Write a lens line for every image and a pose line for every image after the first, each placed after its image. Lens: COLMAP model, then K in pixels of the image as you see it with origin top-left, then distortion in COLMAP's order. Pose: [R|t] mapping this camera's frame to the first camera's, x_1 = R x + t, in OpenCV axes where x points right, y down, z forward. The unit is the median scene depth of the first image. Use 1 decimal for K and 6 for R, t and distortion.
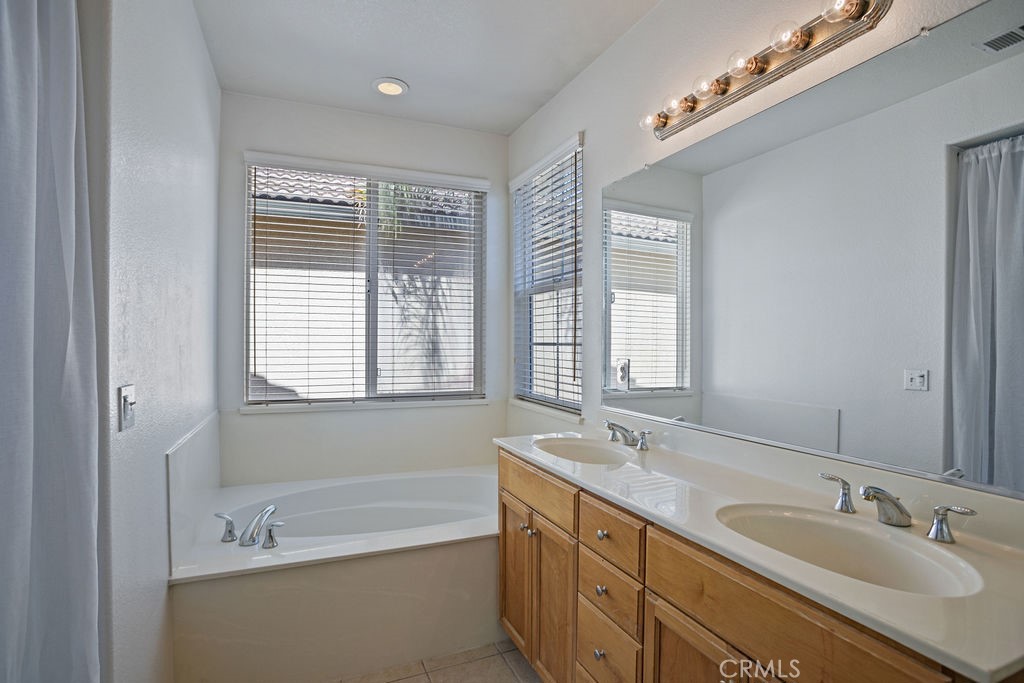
lens RADIAL K [[528.6, 0, 512.0], [0, 528.6, 341.5], [0, 0, 1]] dist [-0.022399, 0.001238]
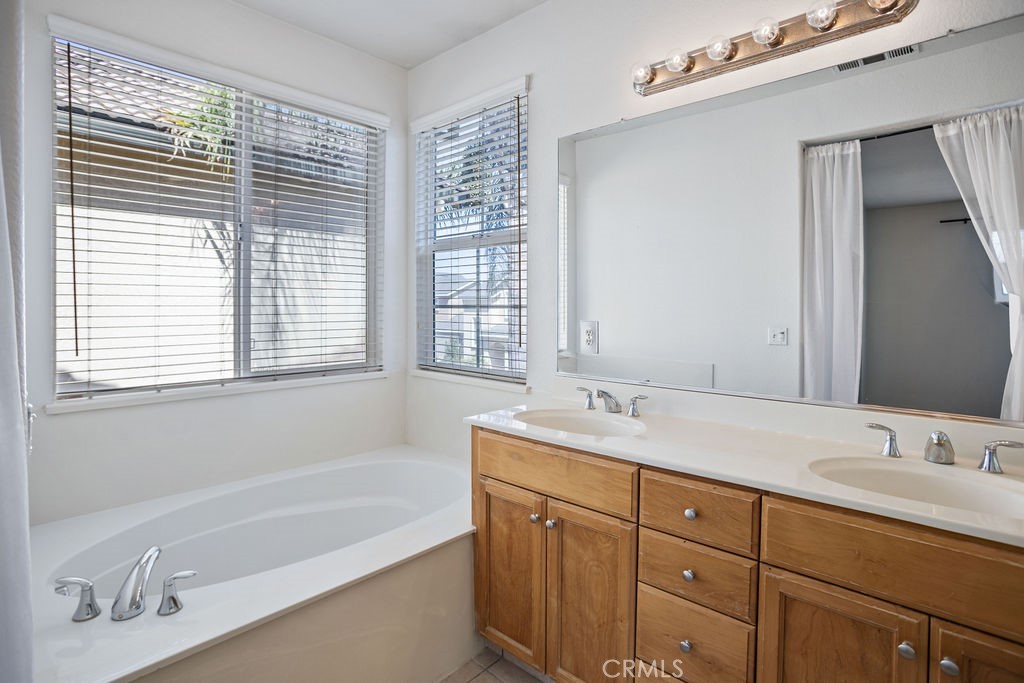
lens RADIAL K [[524.0, 0, 514.6], [0, 524.0, 306.9], [0, 0, 1]] dist [-0.023723, 0.000943]
pose [[0.905550, -0.002144, 0.424234, -0.280382], [0.001904, 0.999998, 0.000990, 0.004910], [-0.424235, -0.000088, 0.905552, 0.184099]]
